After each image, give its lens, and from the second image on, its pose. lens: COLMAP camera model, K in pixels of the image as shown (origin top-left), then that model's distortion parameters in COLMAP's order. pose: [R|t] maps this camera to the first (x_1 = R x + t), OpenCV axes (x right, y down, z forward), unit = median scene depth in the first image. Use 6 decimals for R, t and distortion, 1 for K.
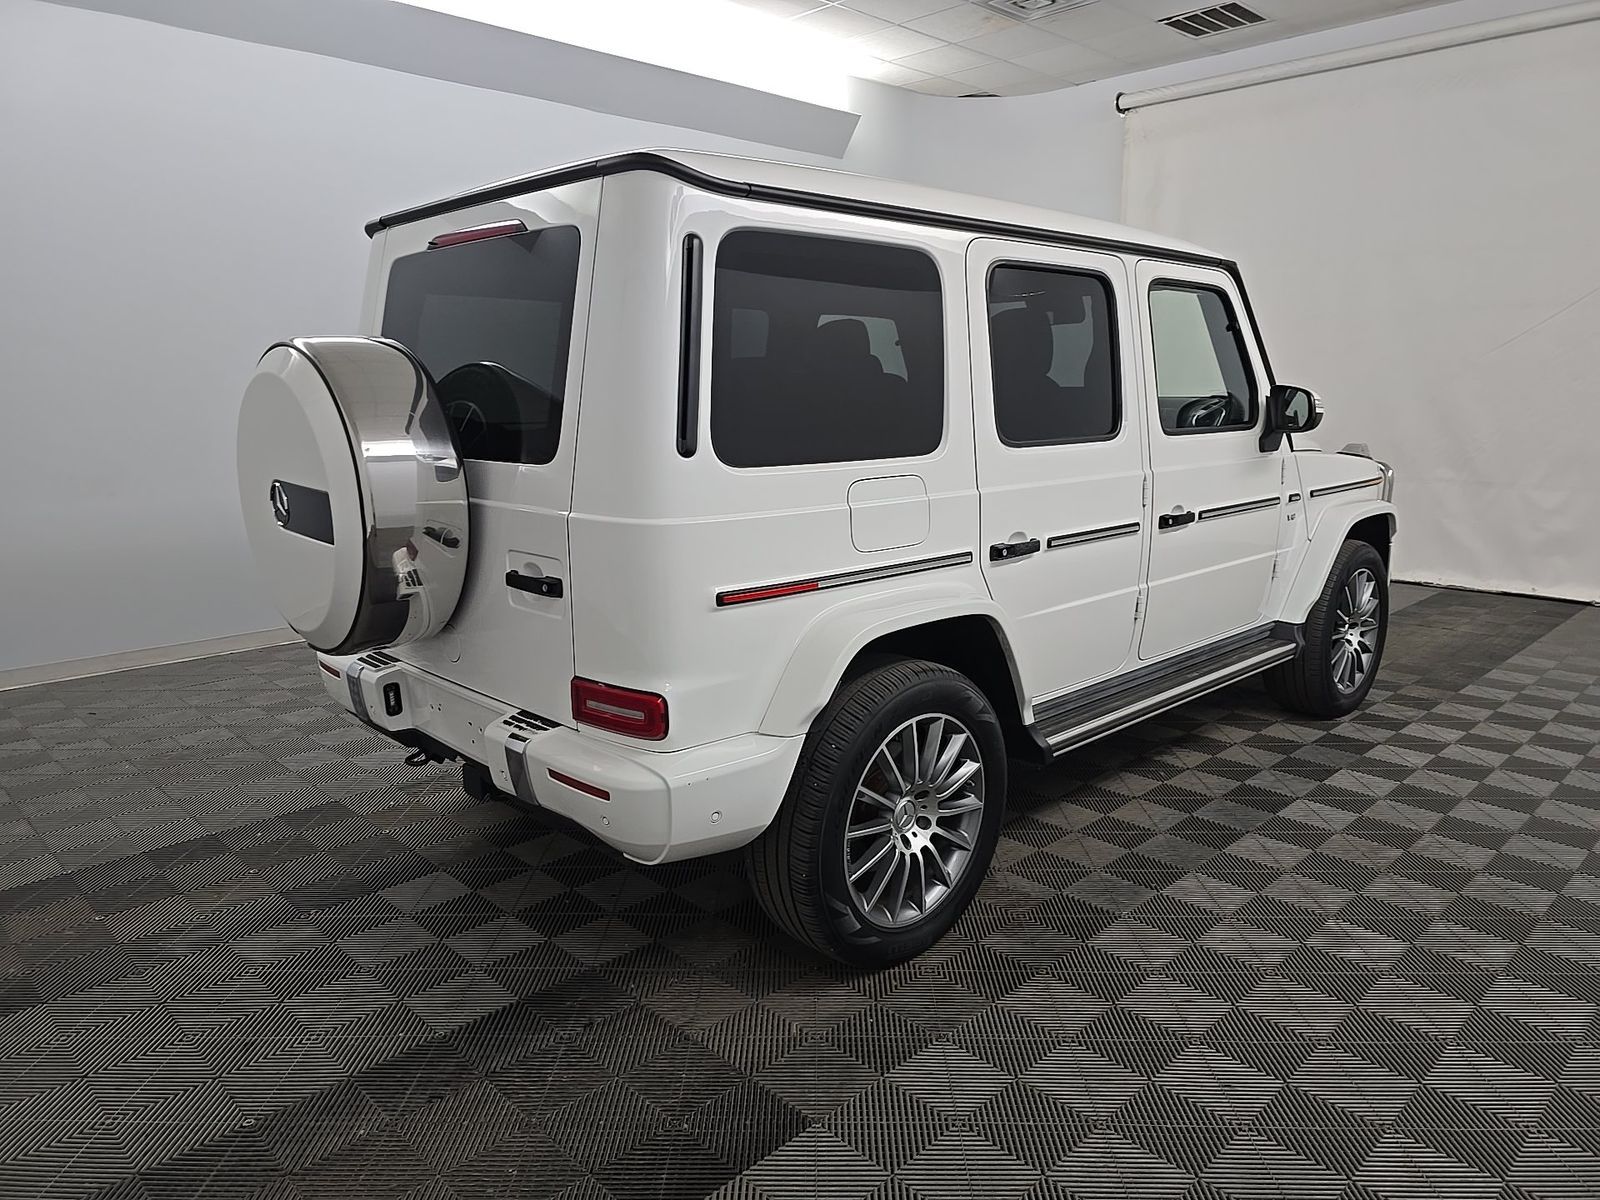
lens RADIAL K [[1082.0, 0, 800.0], [0, 1082.0, 600.0], [0, 0, 1]] dist [0.053311, -0.059518]
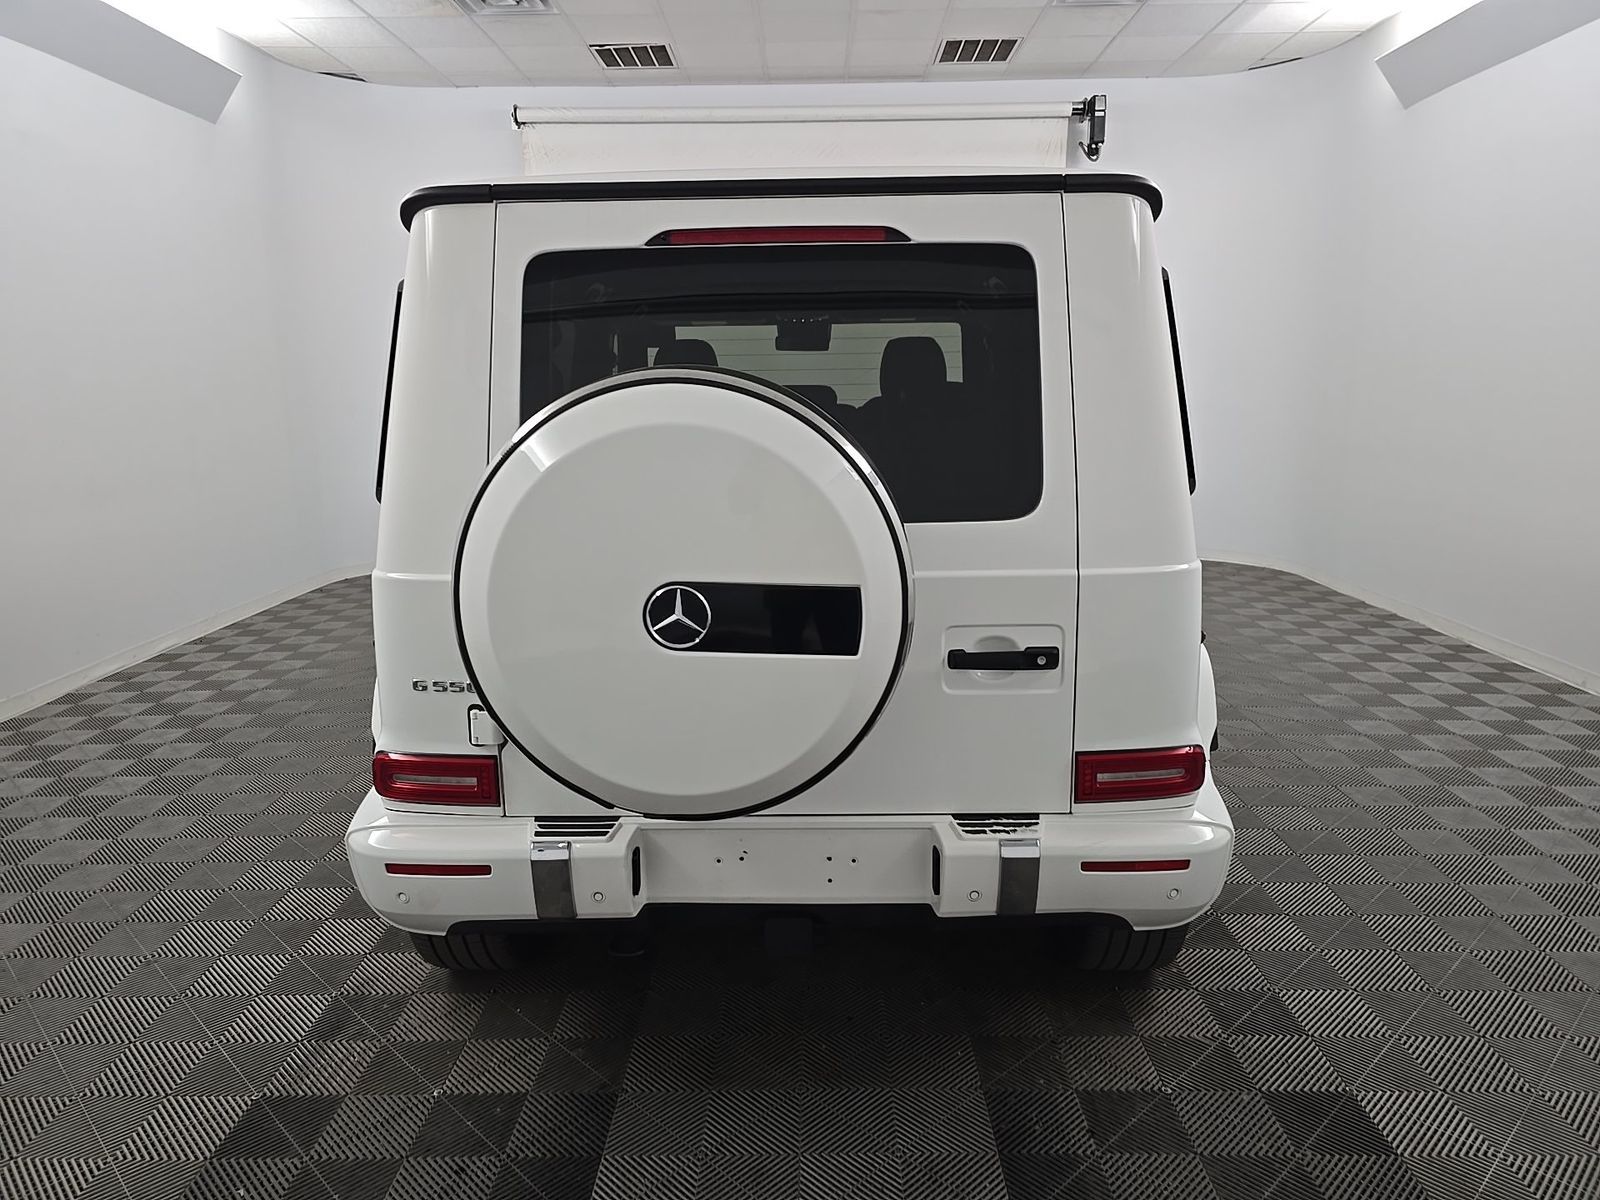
lens RADIAL K [[1082.0, 0, 800.0], [0, 1082.0, 600.0], [0, 0, 1]] dist [0.053311, -0.059518]
pose [[0.699022, -0.140892, 0.701083, -0.899733], [0.145523, 0.987911, 0.053438, -0.123509], [-0.700136, 0.064670, 0.711074, 0.477194]]
